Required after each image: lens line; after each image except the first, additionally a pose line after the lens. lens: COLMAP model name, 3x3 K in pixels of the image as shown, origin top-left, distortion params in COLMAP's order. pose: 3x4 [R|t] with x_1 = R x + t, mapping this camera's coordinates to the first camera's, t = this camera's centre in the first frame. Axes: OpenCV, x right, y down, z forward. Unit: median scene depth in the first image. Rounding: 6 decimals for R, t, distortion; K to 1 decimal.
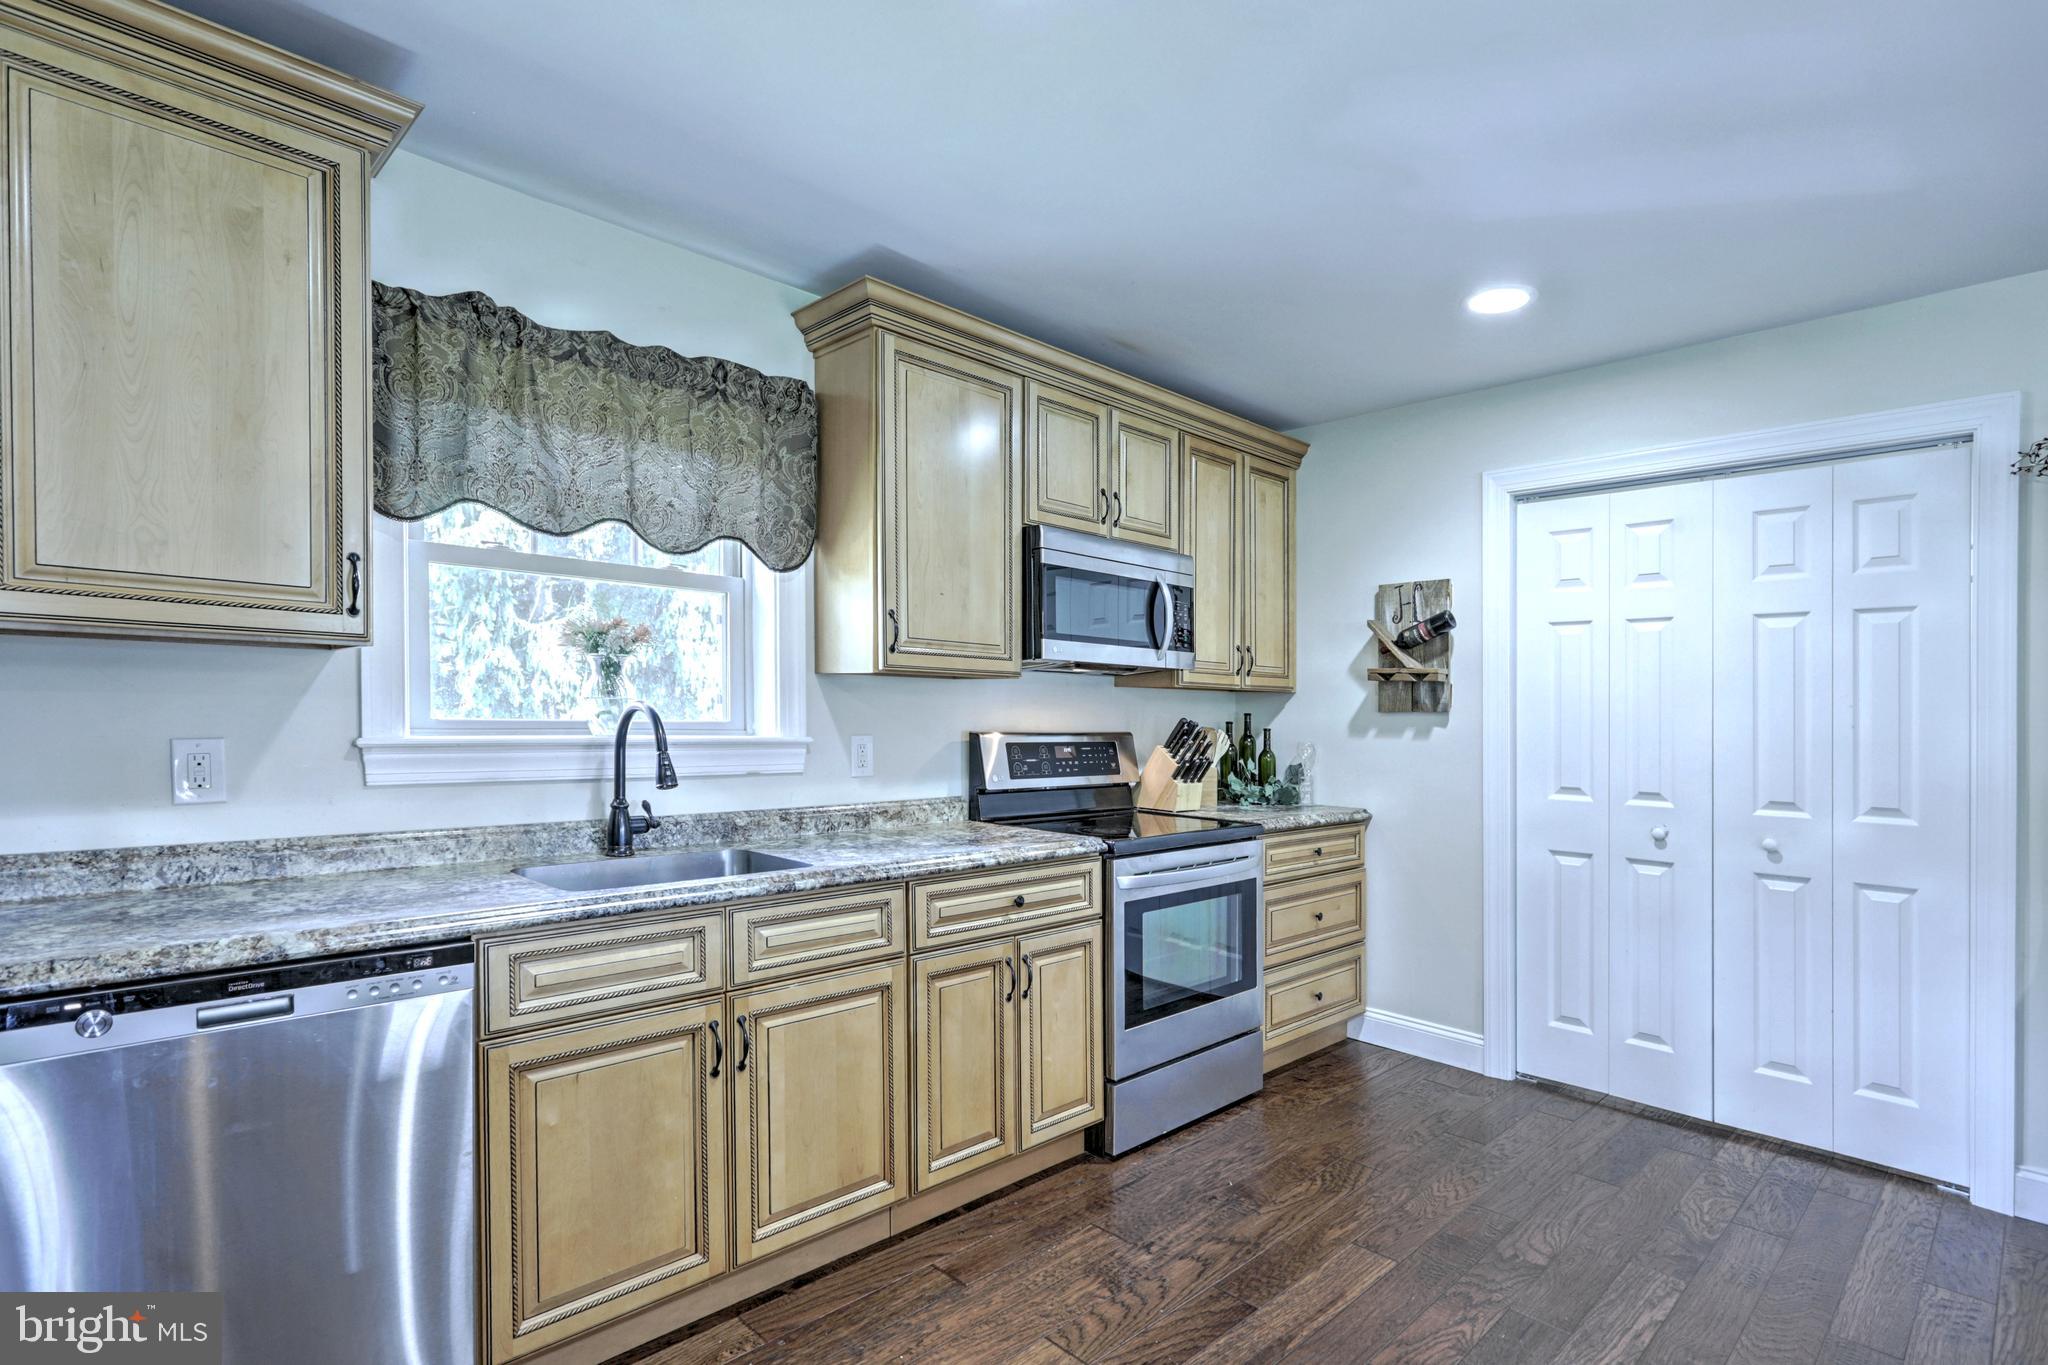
lens RADIAL K [[1026.4, 0, 1021.2], [0, 1026.4, 723.9], [0, 0, 1]] dist [0.014667, 0.000473]
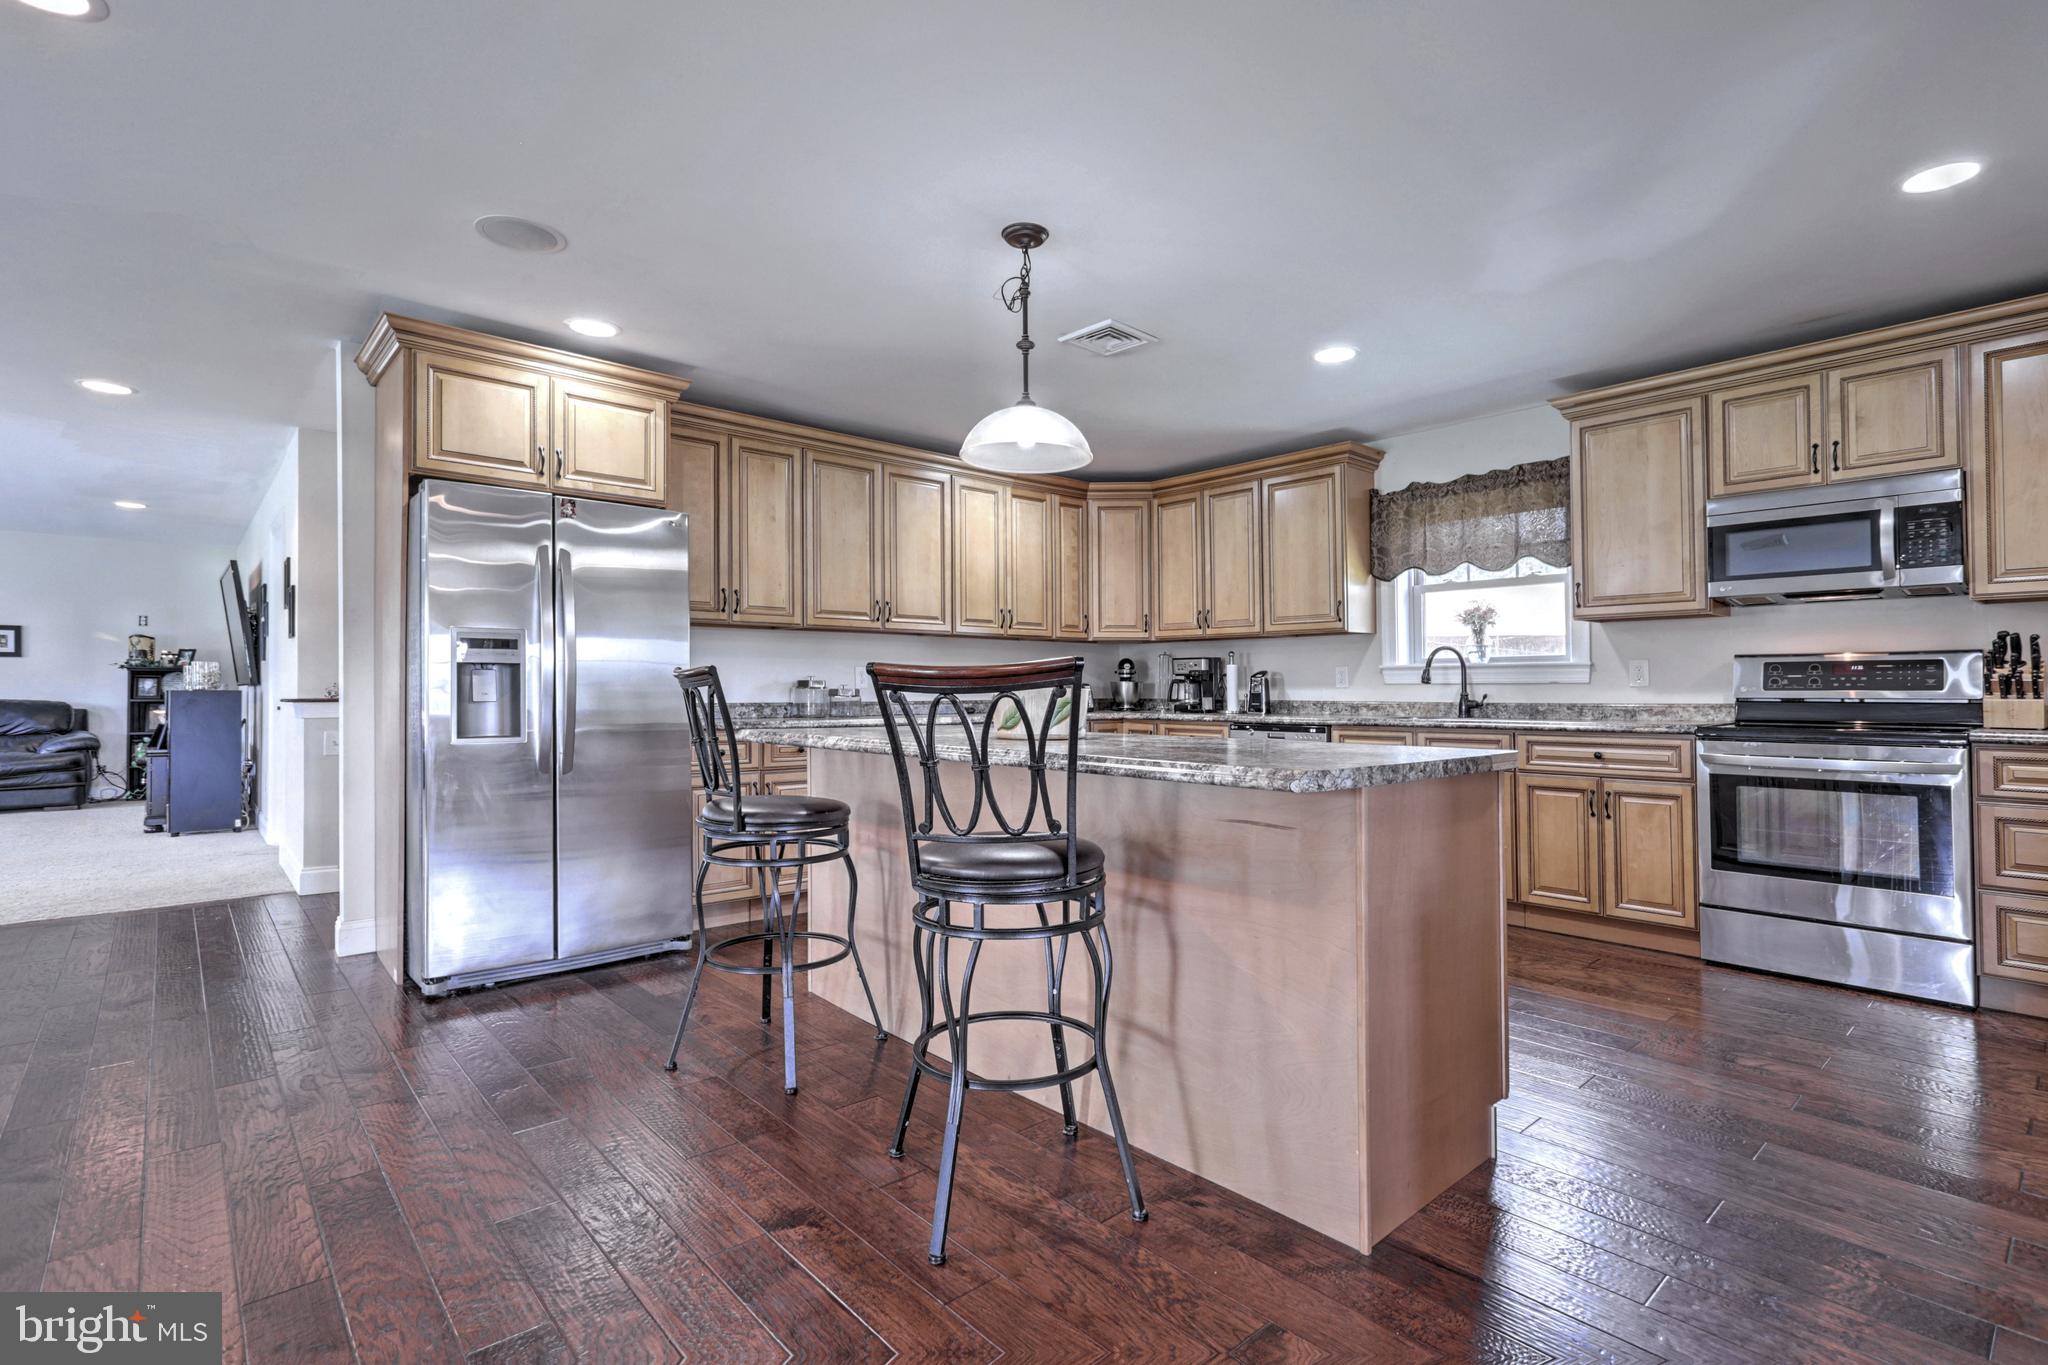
lens RADIAL K [[902.4, 0, 1034.6], [0, 902.4, 658.0], [0, 0, 1]] dist [0.002895, 0.001047]
pose [[-0.055793, -0.046374, -0.997365, 1.320888], [-0.008820, 0.998905, -0.045952, 0.083469], [0.998403, 0.006233, -0.056141, 0.176260]]
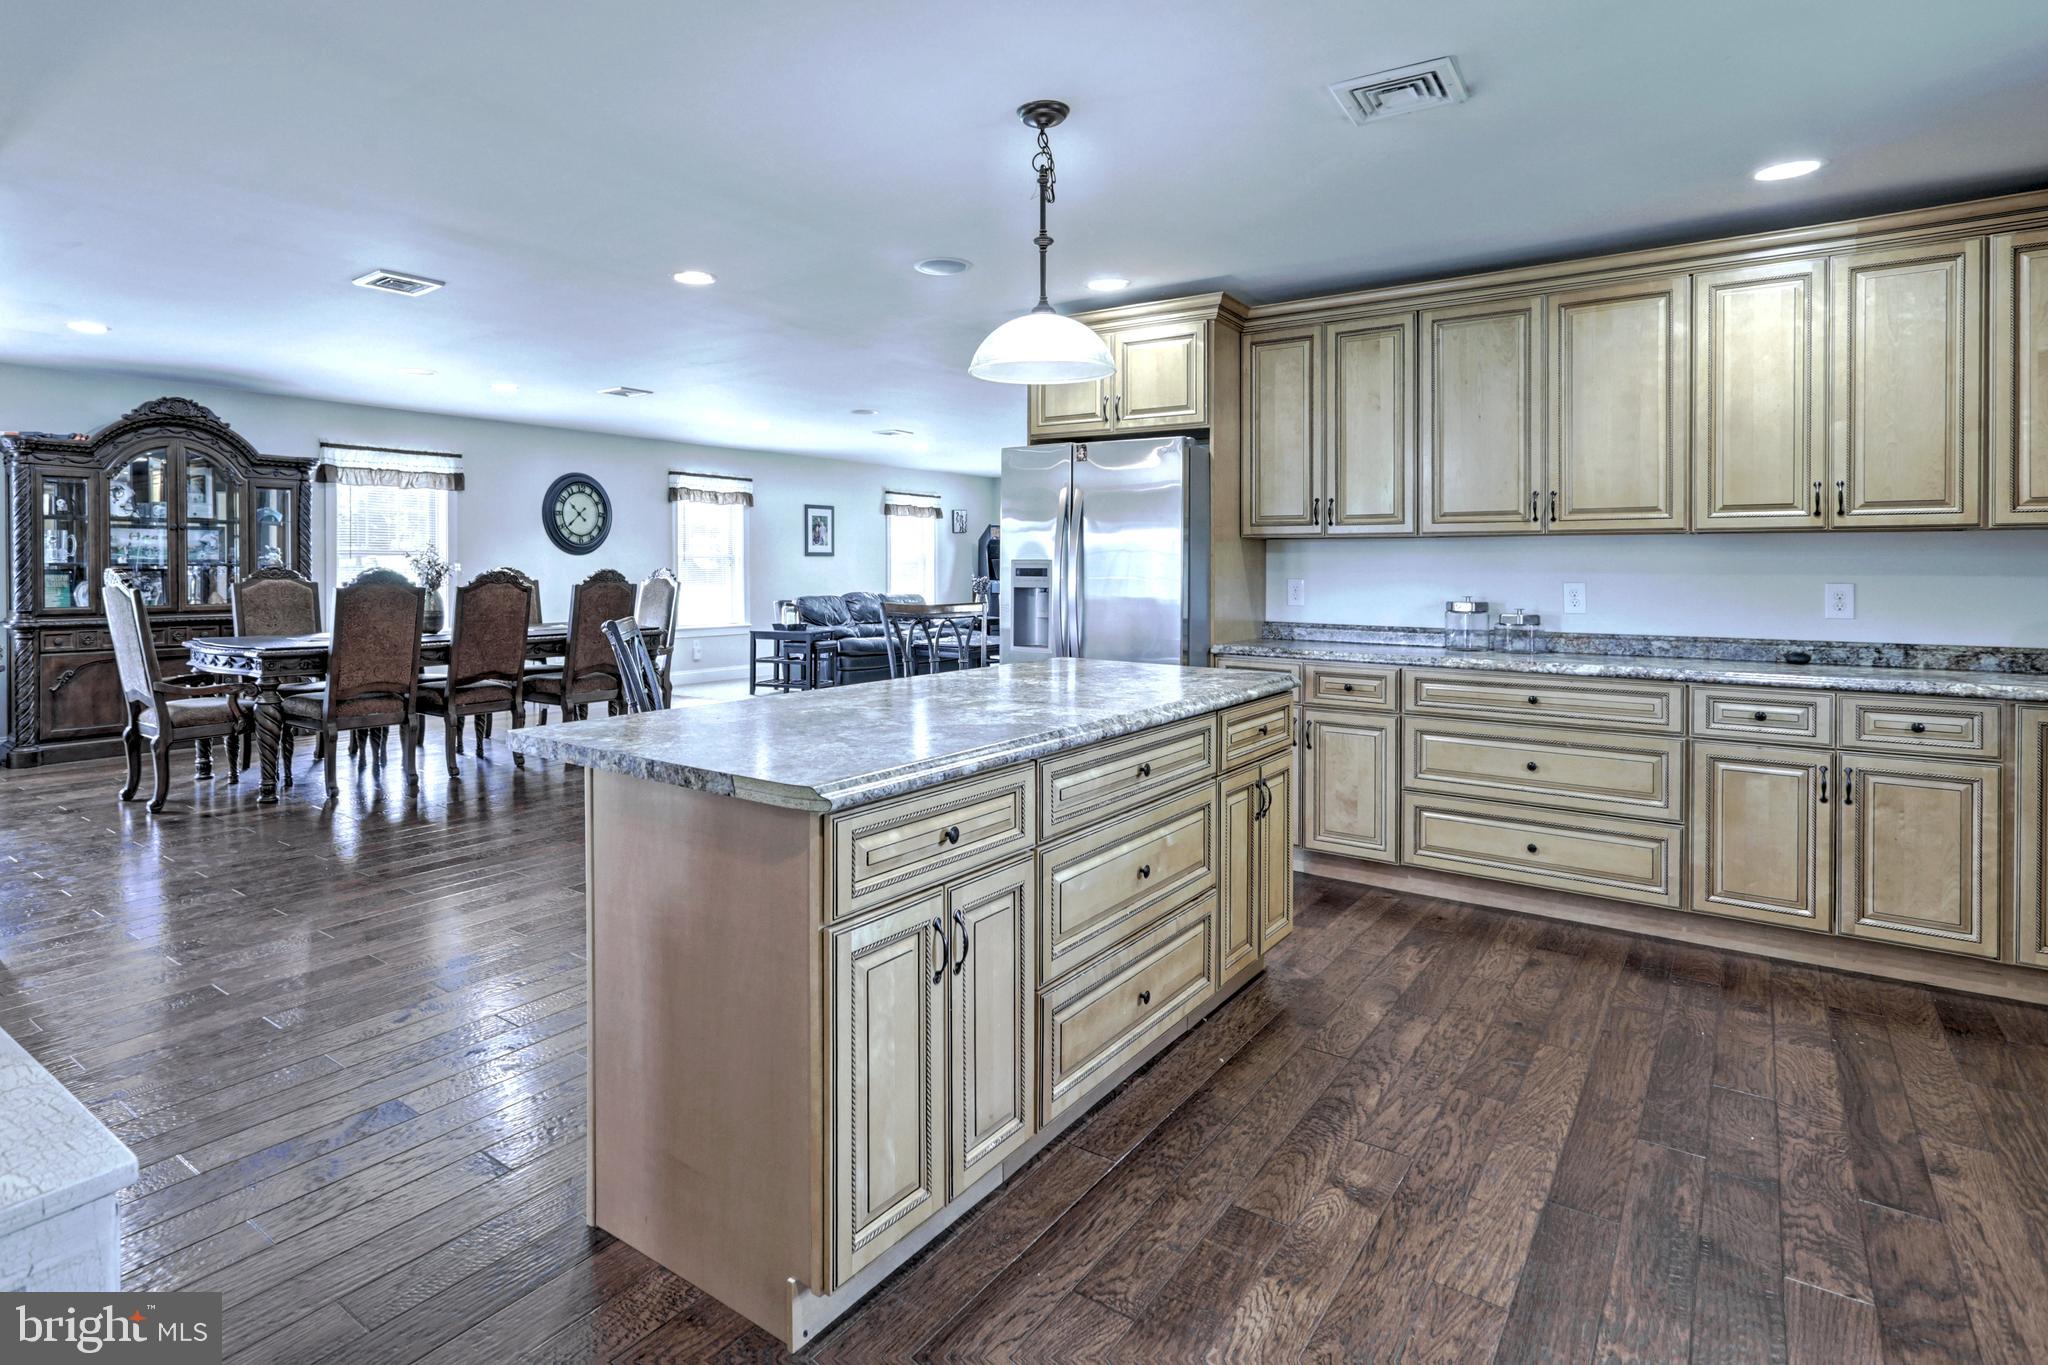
lens RADIAL K [[1072.4, 0, 1018.6], [0, 1072.4, 566.1], [0, 0, 1]] dist [0.000274, 0.005166]
pose [[-0.980687, -0.017802, -0.194774, 0.600064], [-0.019350, 0.999794, 0.006047, 0.003275], [0.194627, 0.009699, -0.980829, 1.068466]]
